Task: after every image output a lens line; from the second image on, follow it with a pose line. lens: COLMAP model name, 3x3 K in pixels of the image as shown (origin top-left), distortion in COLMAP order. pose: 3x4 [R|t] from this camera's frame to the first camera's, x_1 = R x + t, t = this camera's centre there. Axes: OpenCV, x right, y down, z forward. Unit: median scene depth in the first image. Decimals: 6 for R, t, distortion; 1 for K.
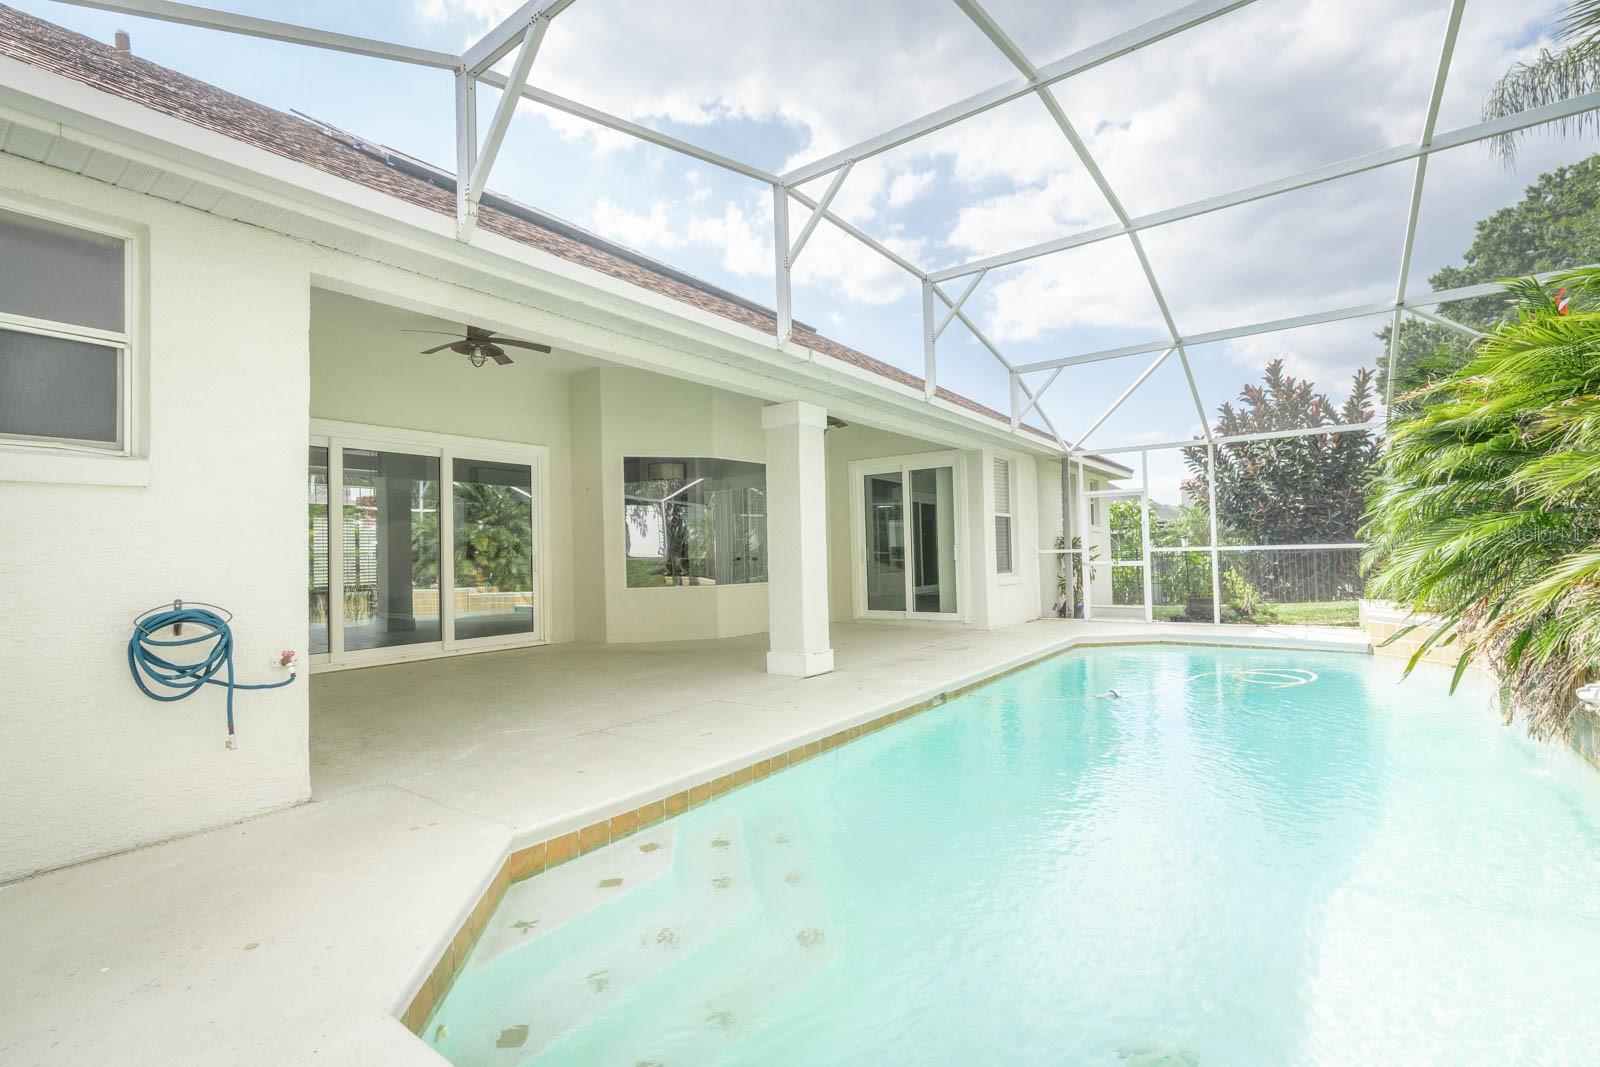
lens RADIAL K [[720.5, 0, 800.0], [0, 720.5, 533.5], [0, 0, 1]] dist [-0.003245, 0.000153]
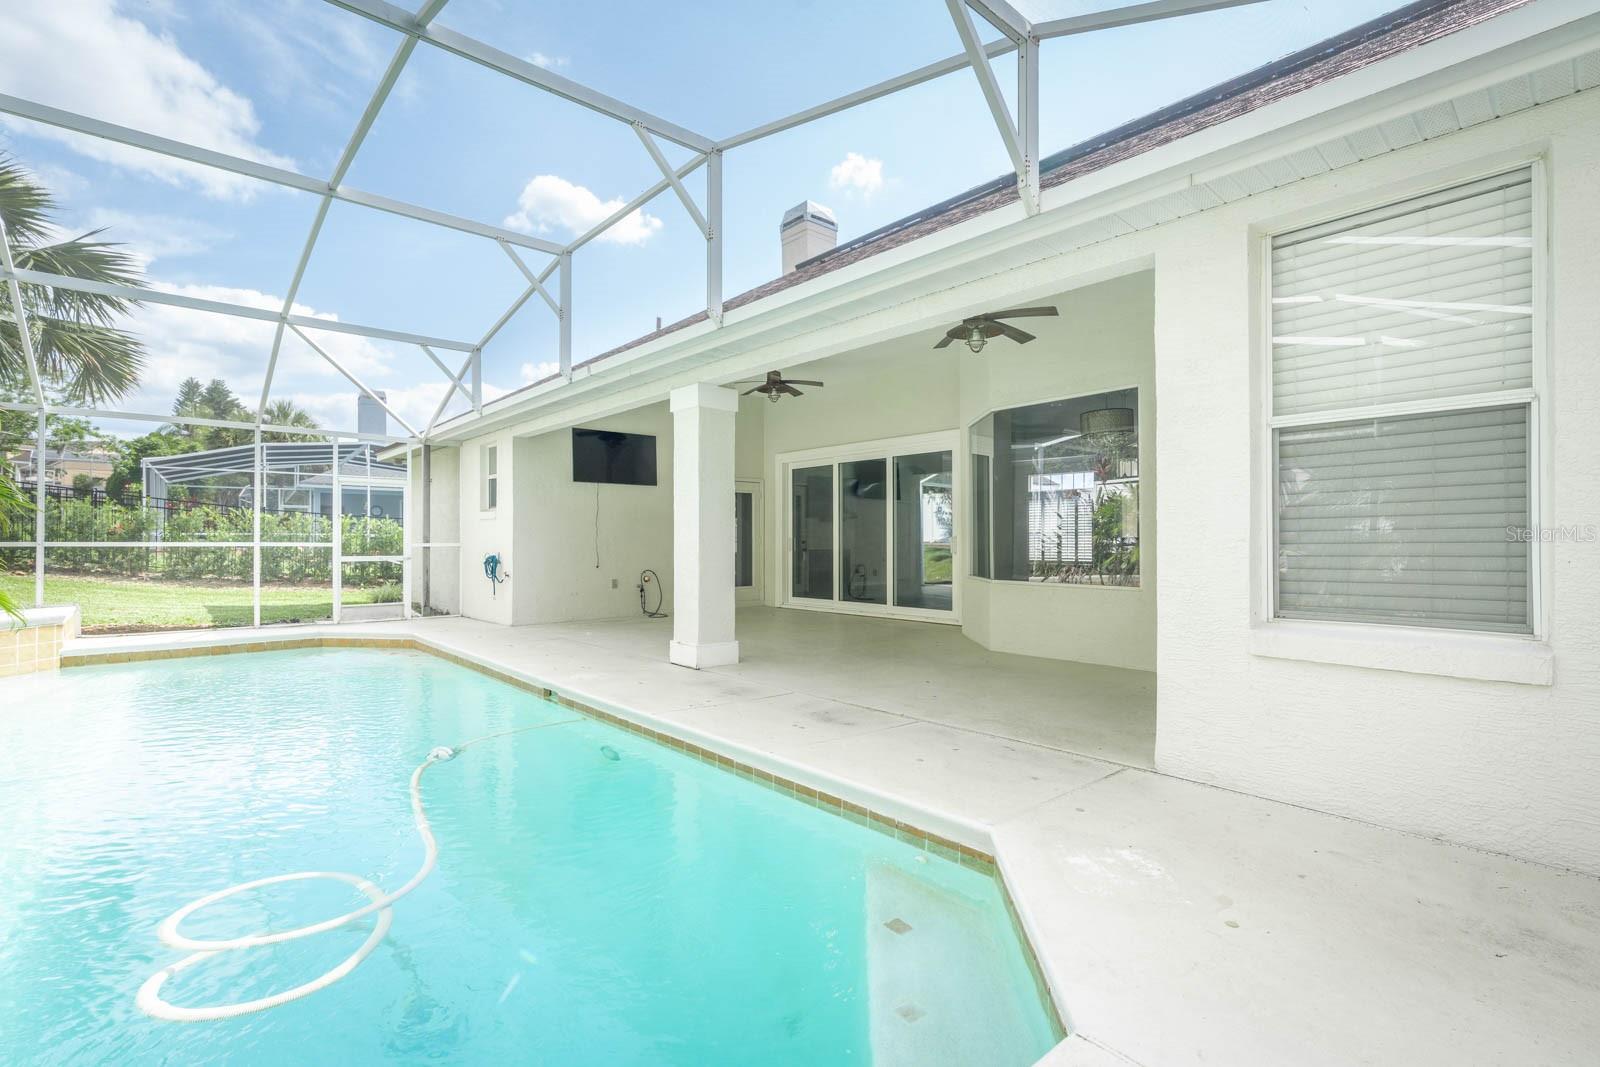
lens RADIAL K [[787.0, 0, 800.0], [0, 787.0, 533.5], [0, 0, 1]] dist [-0.000114, 0.000067]
pose [[-0.223769, 0.019072, -0.974456, 0.895252], [0.040113, 0.999142, 0.010344, 0.009768], [0.973817, -0.036773, -0.224341, 1.221971]]
